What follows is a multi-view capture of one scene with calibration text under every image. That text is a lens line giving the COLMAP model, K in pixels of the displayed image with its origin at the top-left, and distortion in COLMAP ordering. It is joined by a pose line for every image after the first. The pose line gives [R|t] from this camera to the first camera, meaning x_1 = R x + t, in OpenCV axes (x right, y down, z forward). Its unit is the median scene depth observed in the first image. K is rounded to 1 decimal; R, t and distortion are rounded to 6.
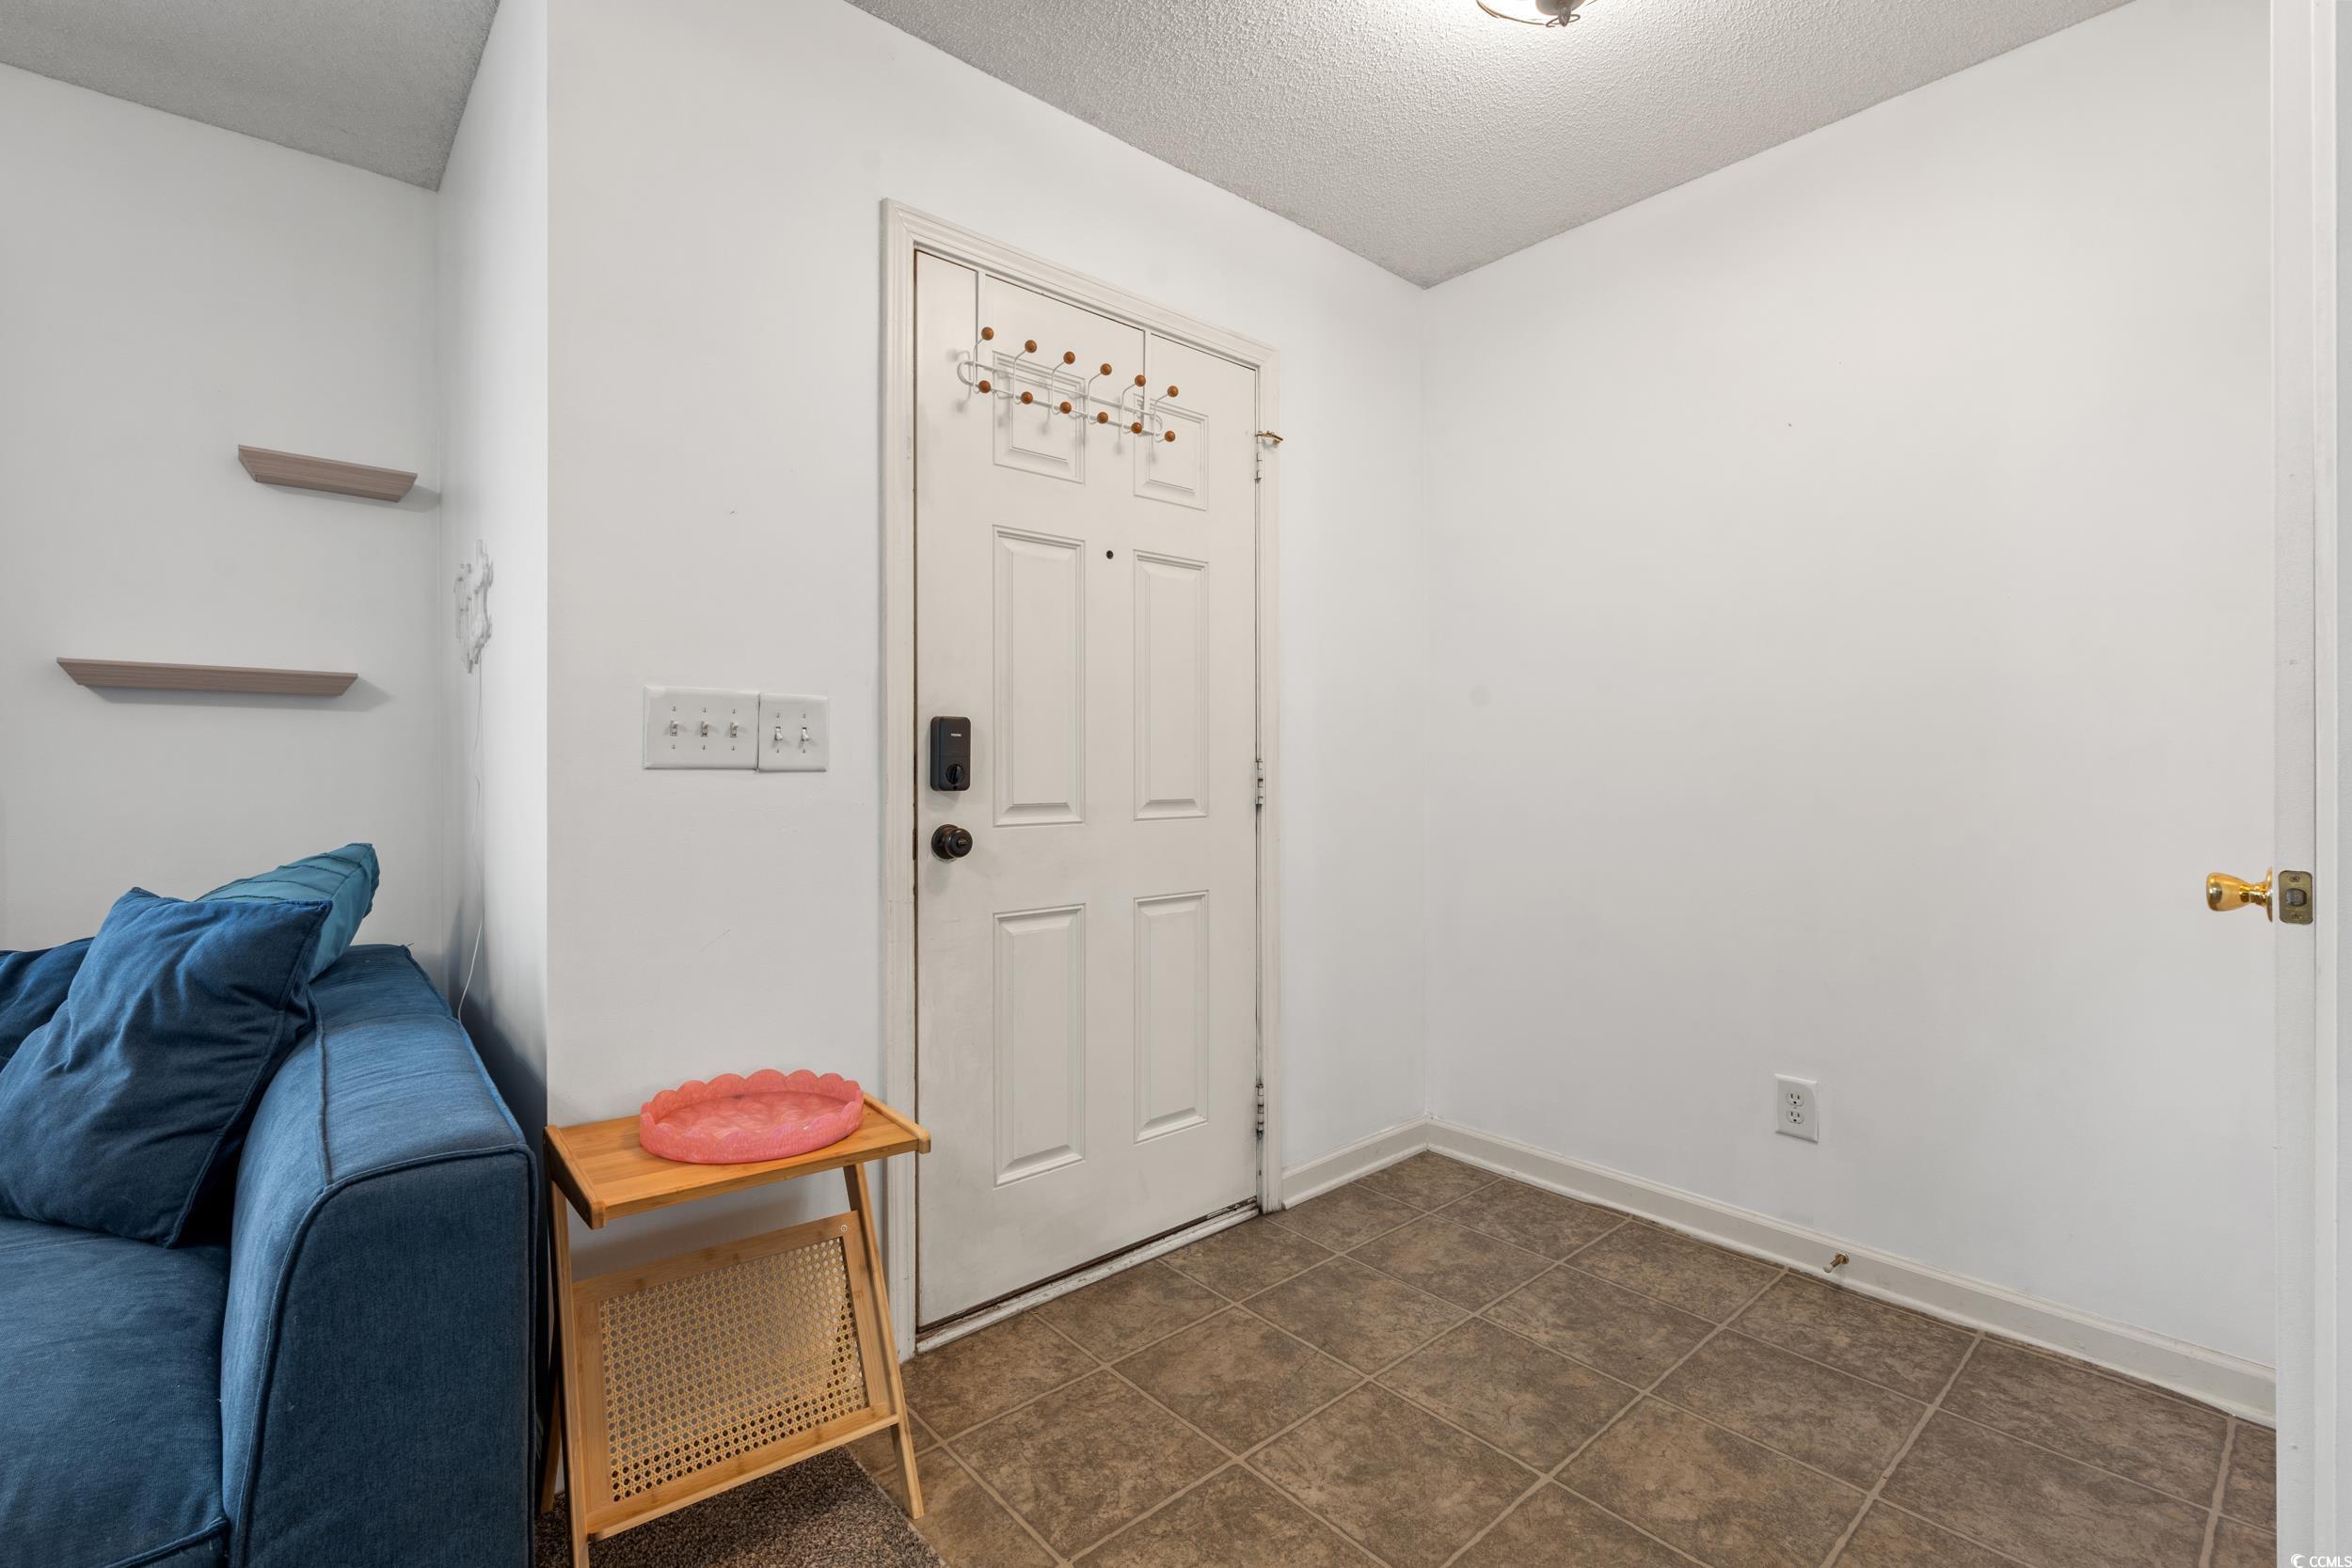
lens RADIAL K [[1034.9, 0, 1182.4], [0, 1034.9, 768.3], [0, 0, 1]] dist [-0.001446, 0.000948]
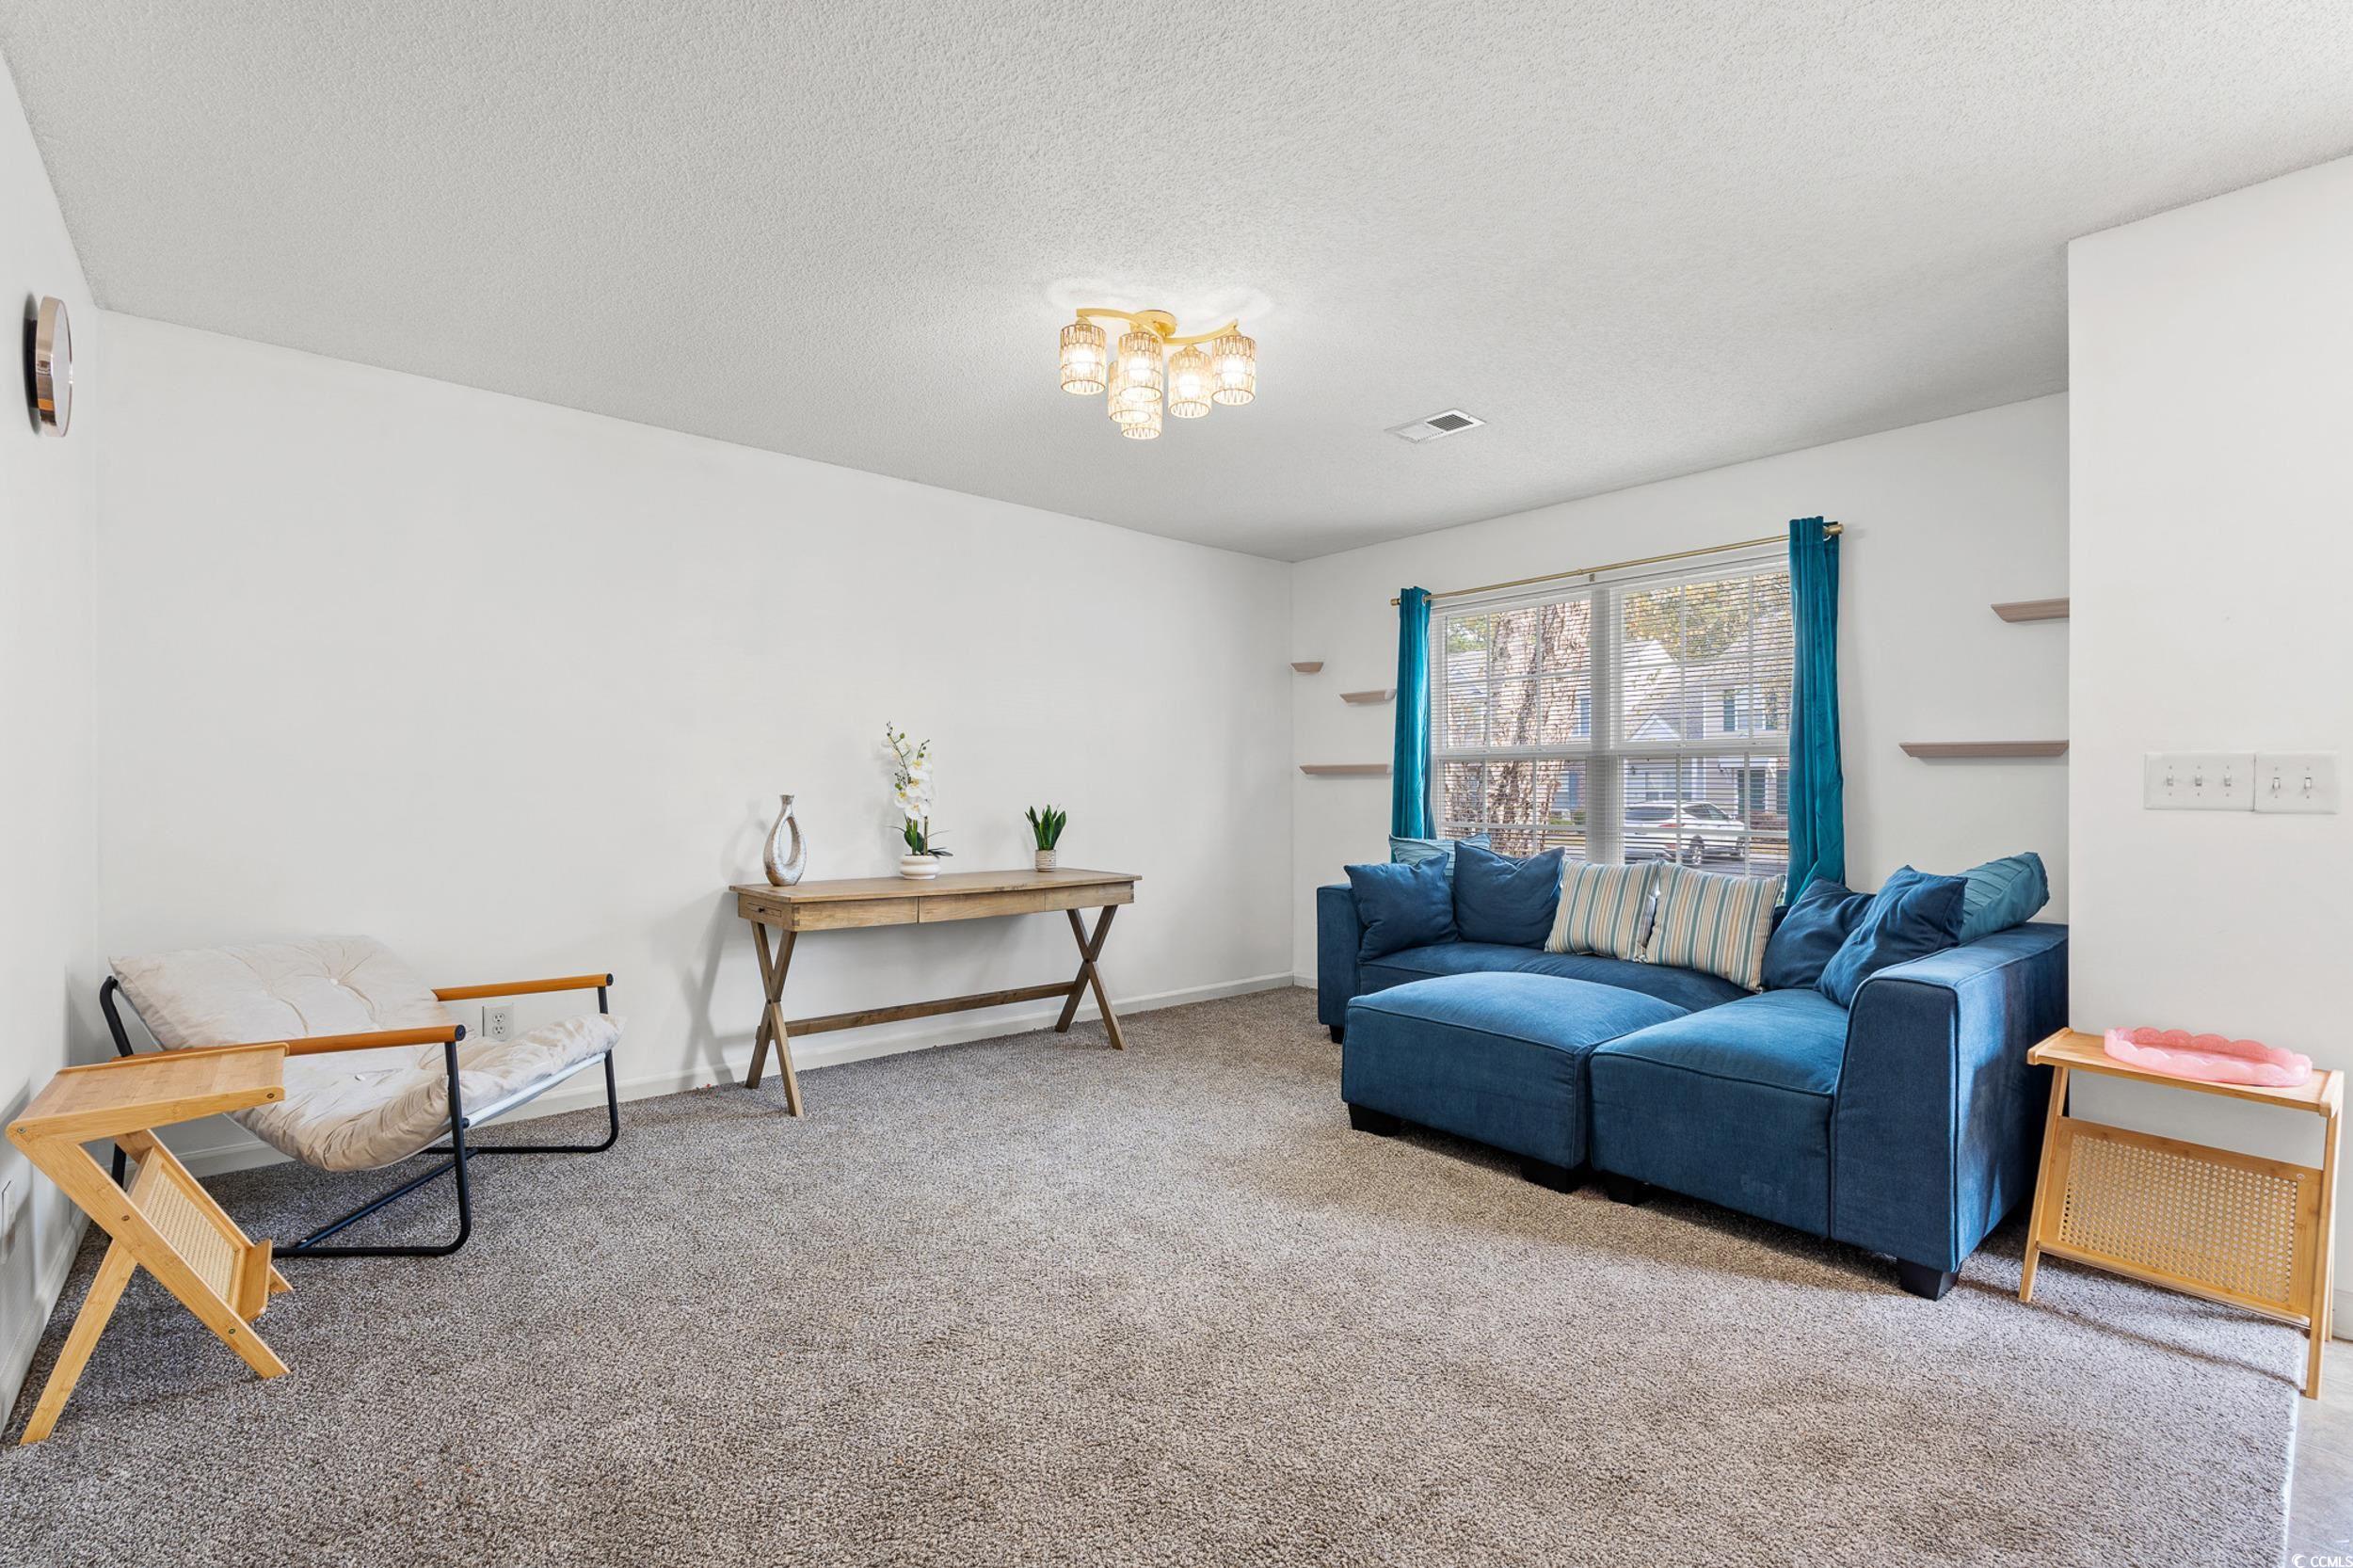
lens RADIAL K [[1035.4, 0, 1172.8], [0, 1035.4, 788.1], [0, 0, 1]] dist [-0.001446, 0.000948]
pose [[-0.000743, 0.001661, -0.999998, 1.077651], [-0.009722, 0.999951, 0.001668, -0.020658], [0.999952, 0.009724, -0.000726, -0.429203]]
